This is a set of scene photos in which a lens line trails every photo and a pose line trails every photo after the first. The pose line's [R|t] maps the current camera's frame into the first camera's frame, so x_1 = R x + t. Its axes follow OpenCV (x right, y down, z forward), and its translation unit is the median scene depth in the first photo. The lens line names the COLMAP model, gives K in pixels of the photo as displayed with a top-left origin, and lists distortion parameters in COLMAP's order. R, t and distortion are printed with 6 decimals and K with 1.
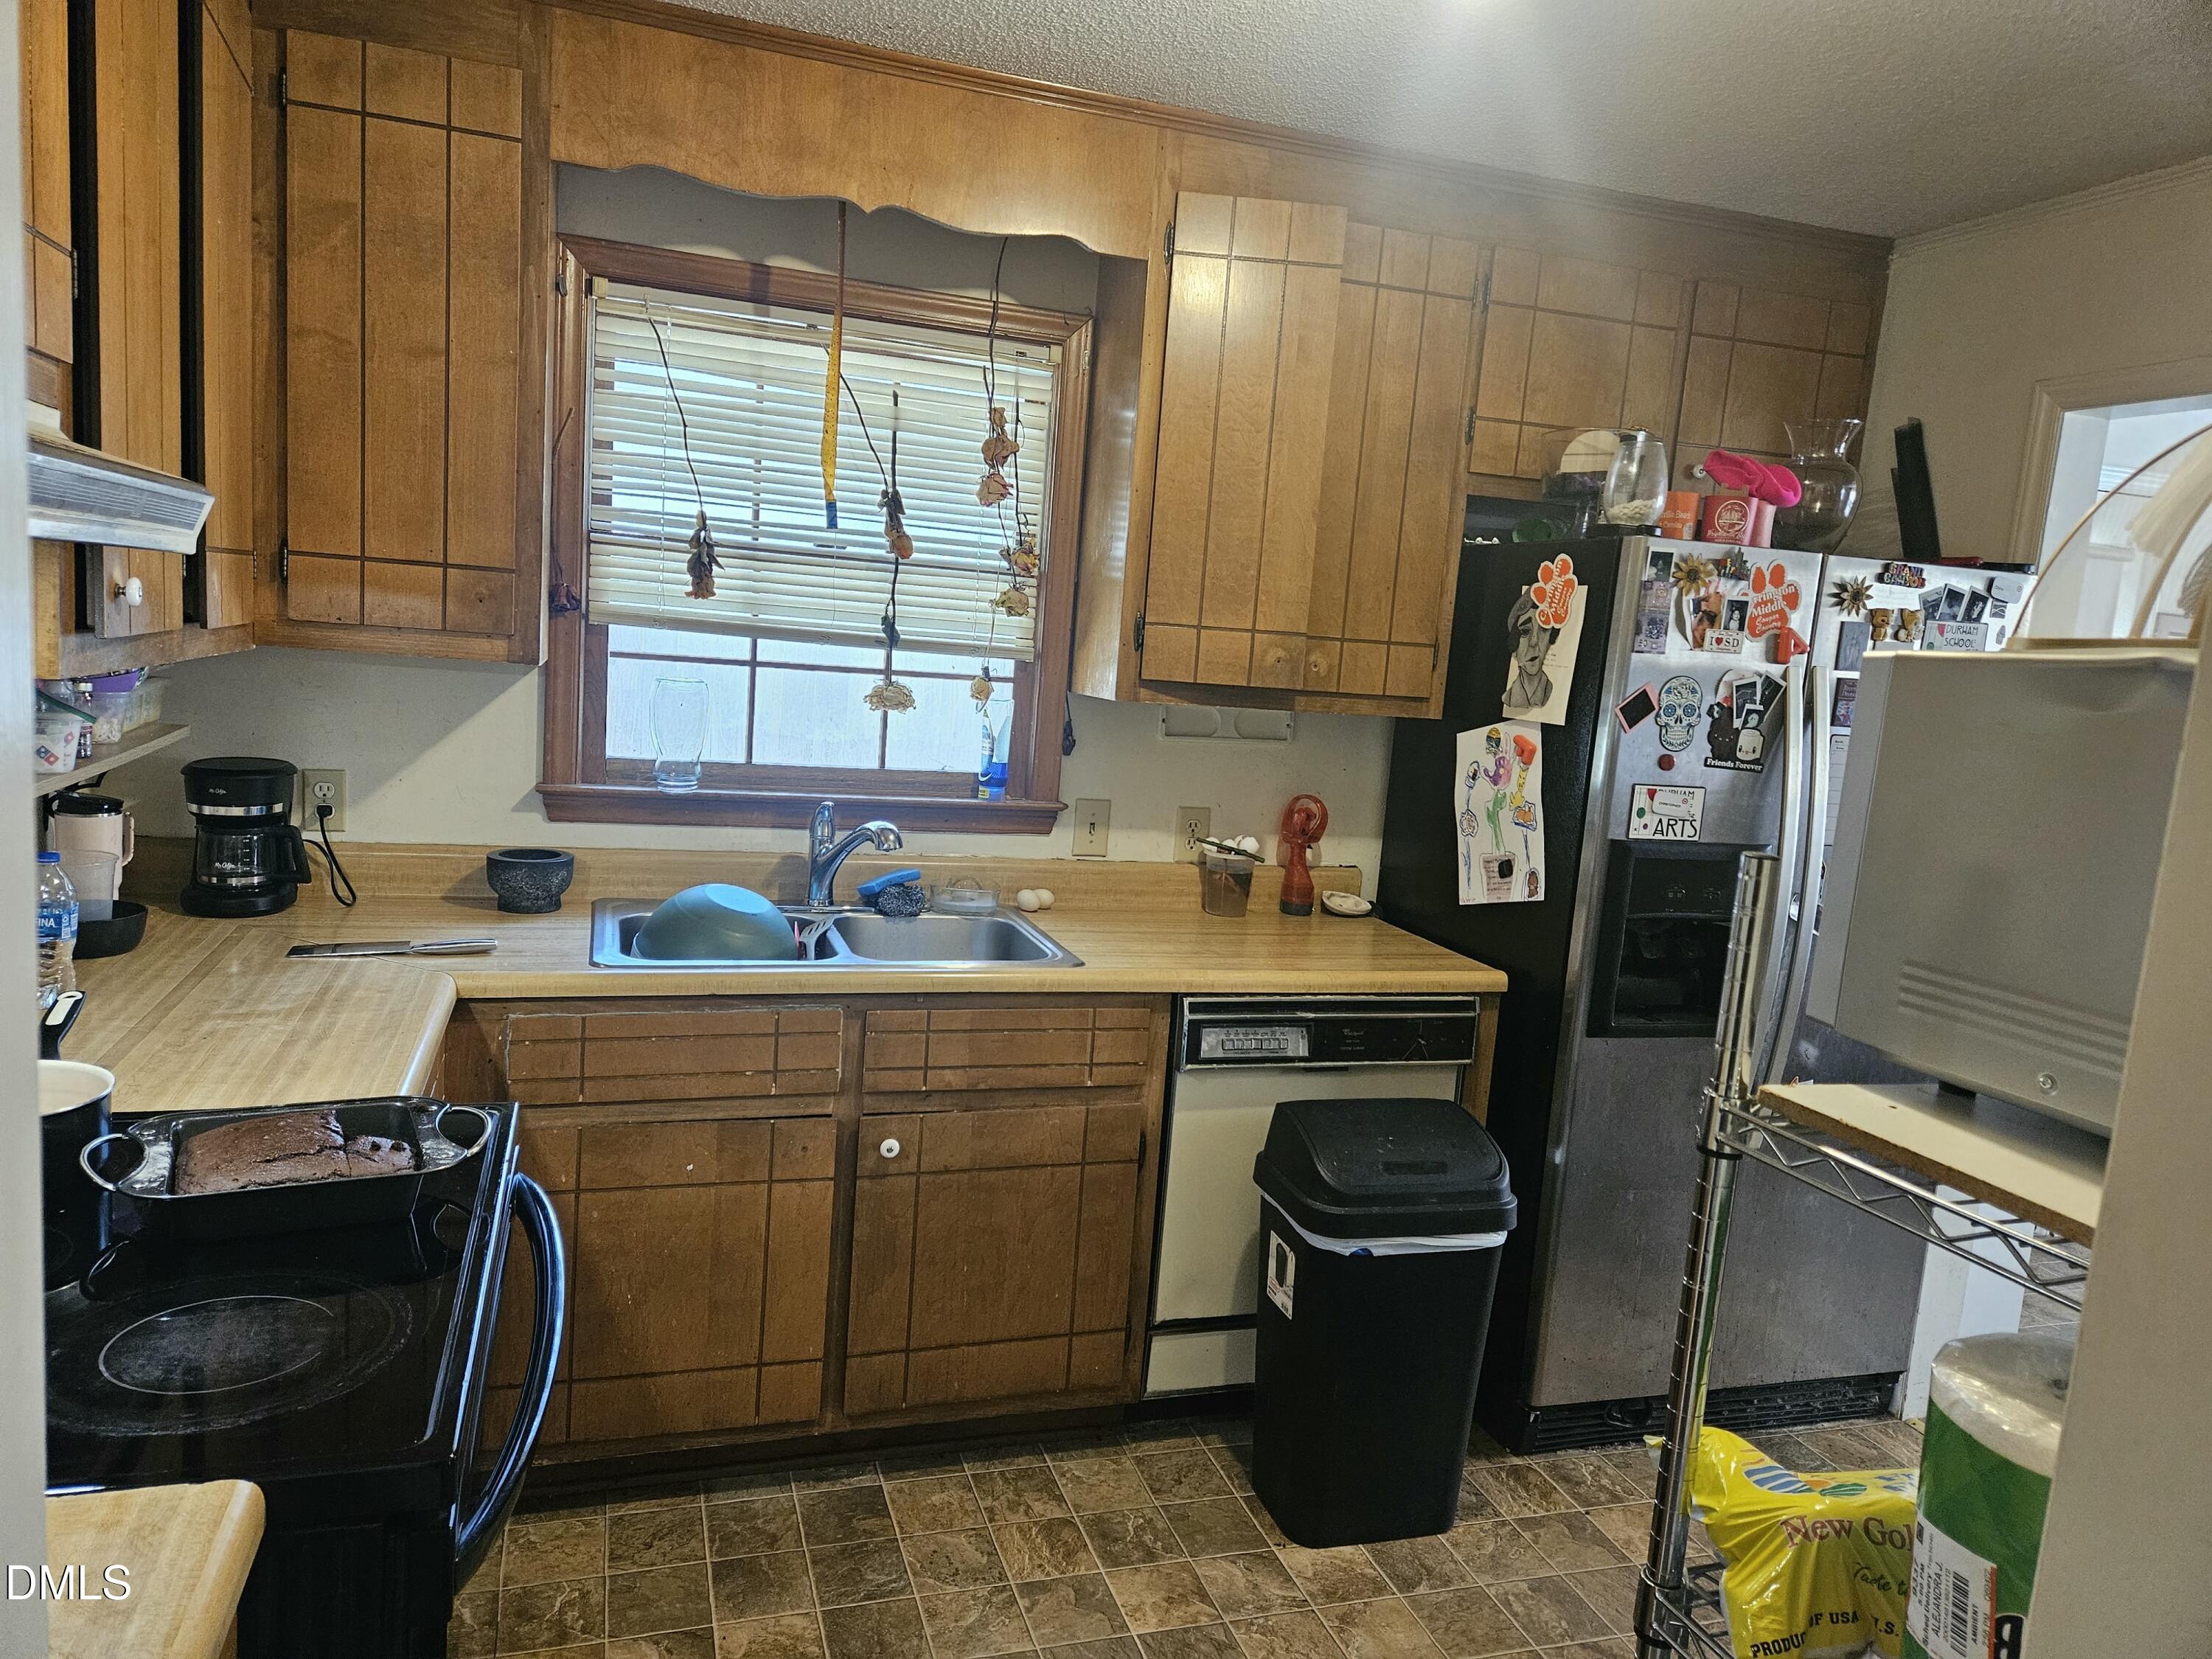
lens RADIAL K [[1488.6, 0, 1098.5], [0, 1488.6, 821.3], [0, 0, 1]] dist [0.059365, -0.022995]
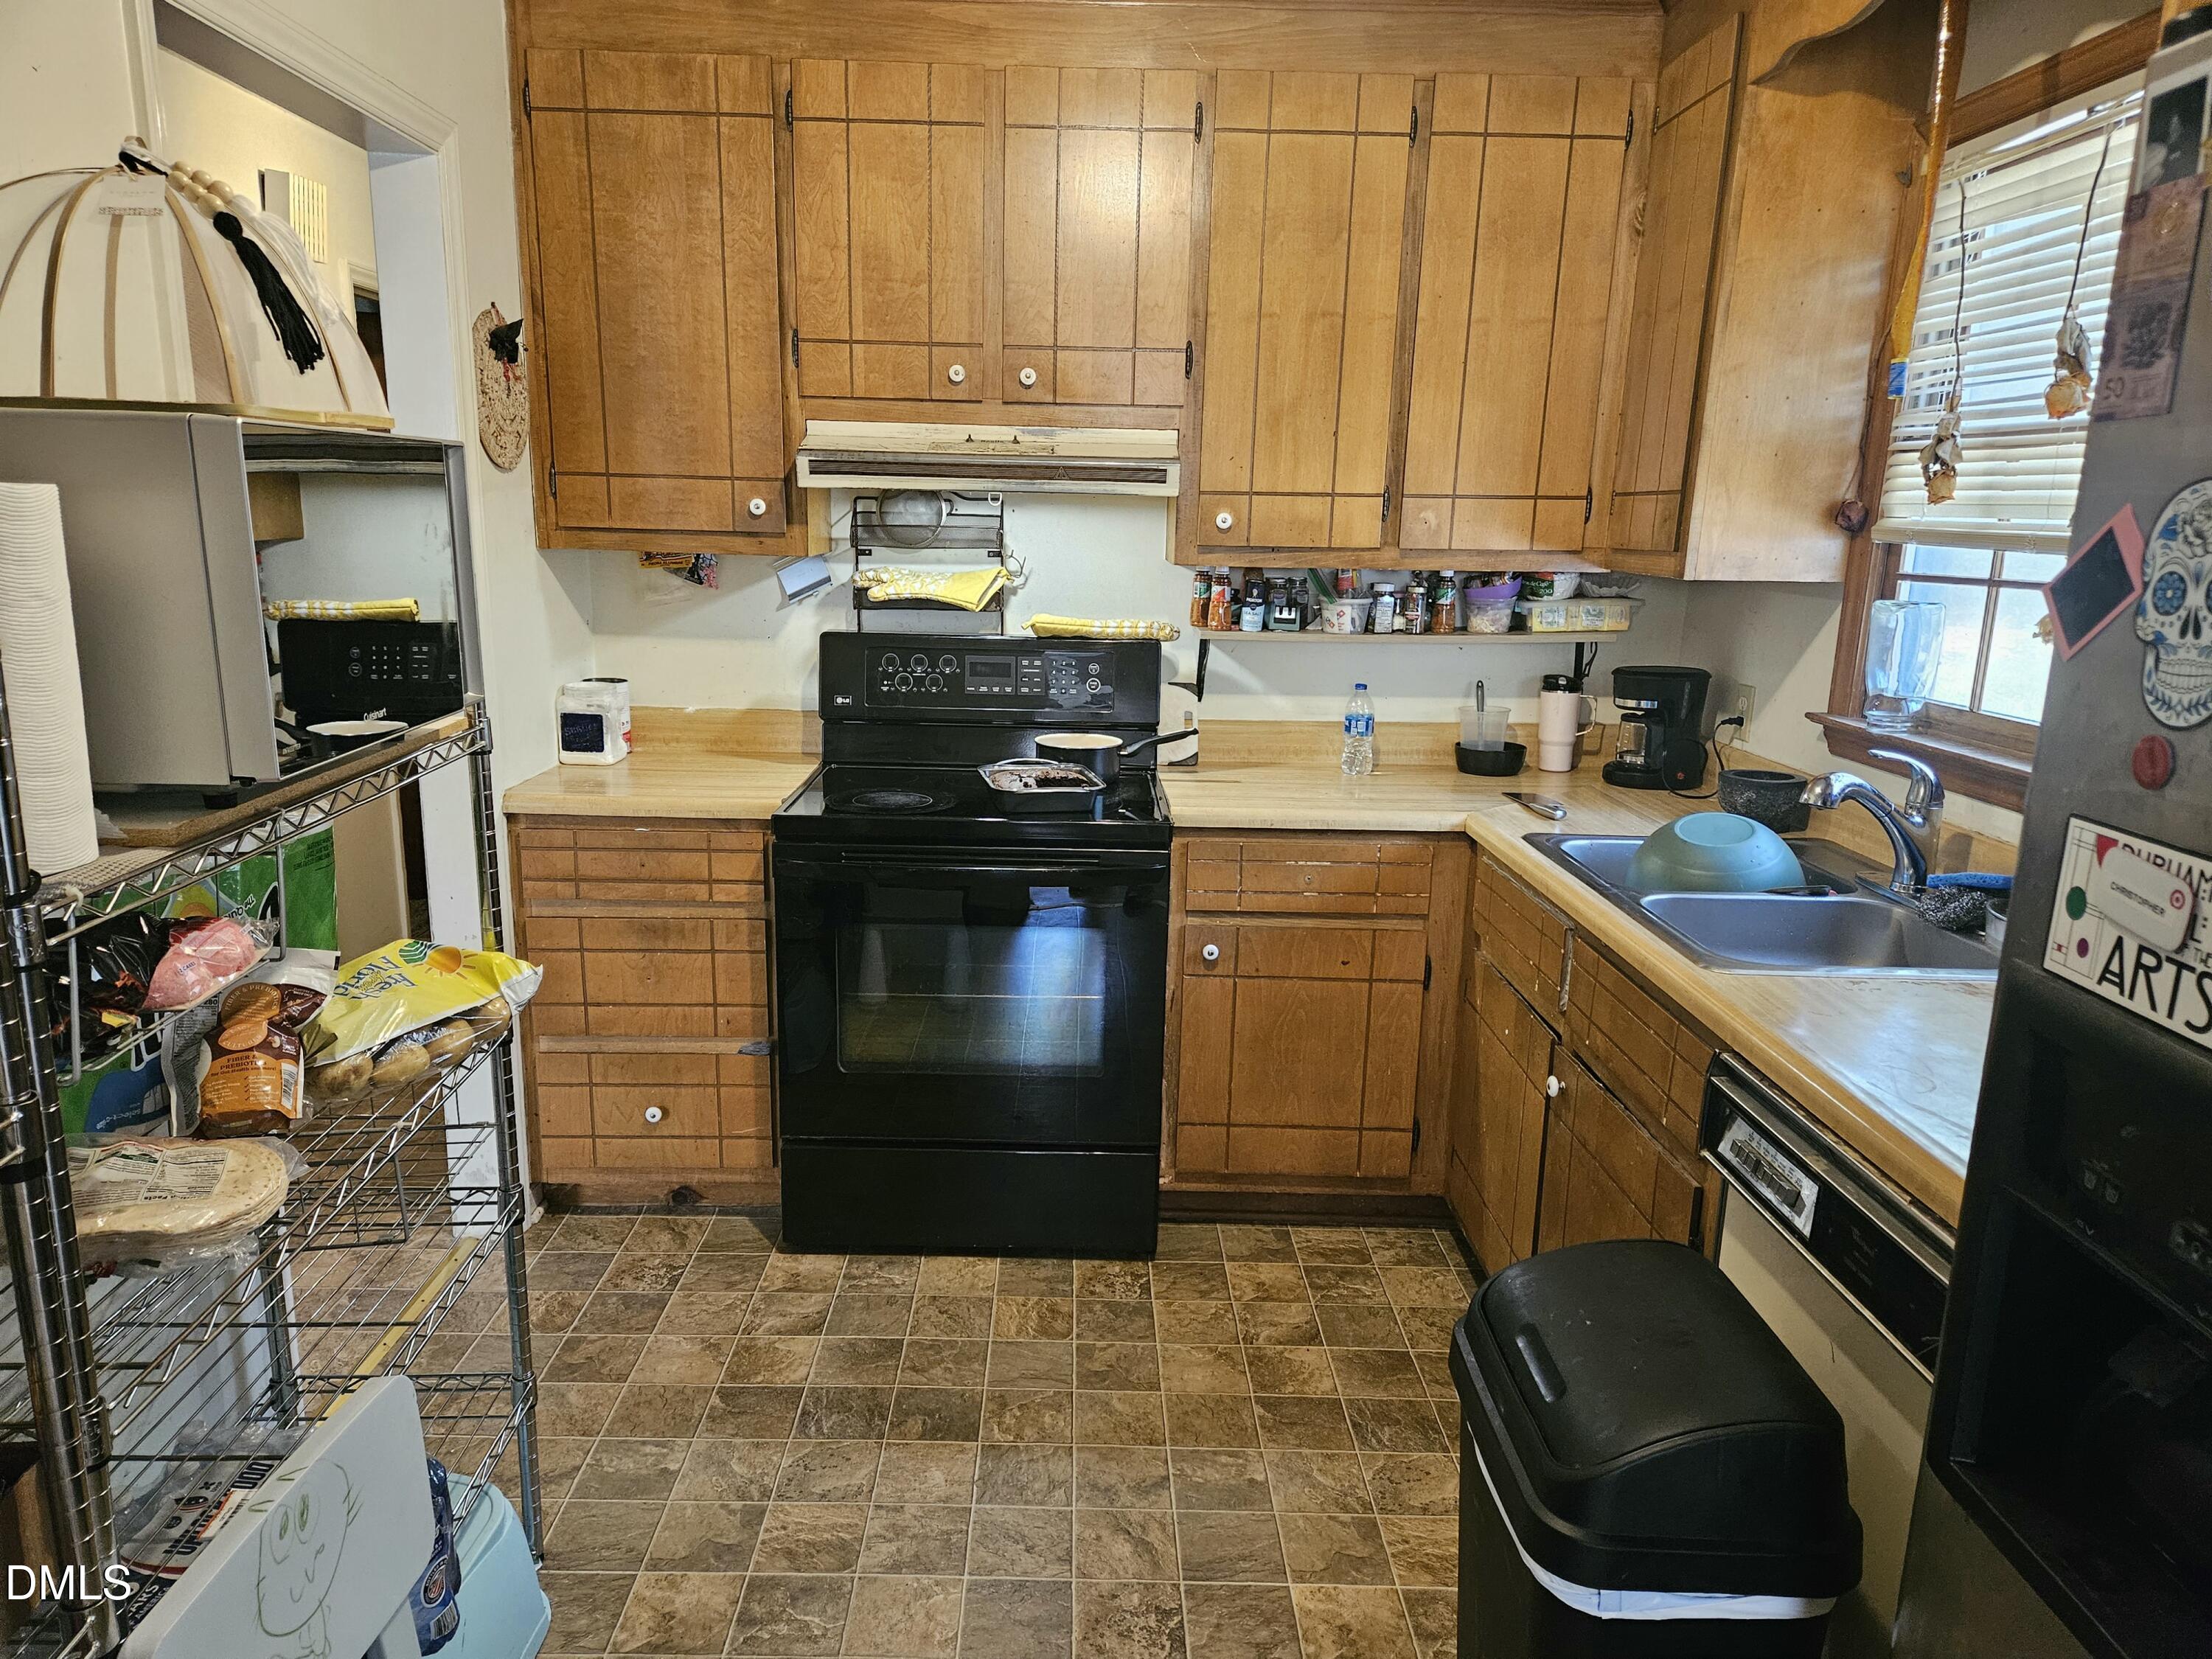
lens RADIAL K [[1488.6, 0, 1095.3], [0, 1488.6, 843.4], [0, 0, 1]] dist [0.059365, -0.022995]
pose [[-0.290514, 0.126921, -0.948416, 0.741381], [-0.162474, 0.970228, 0.179608, -0.043763], [0.942976, 0.206271, -0.261243, 0.872222]]
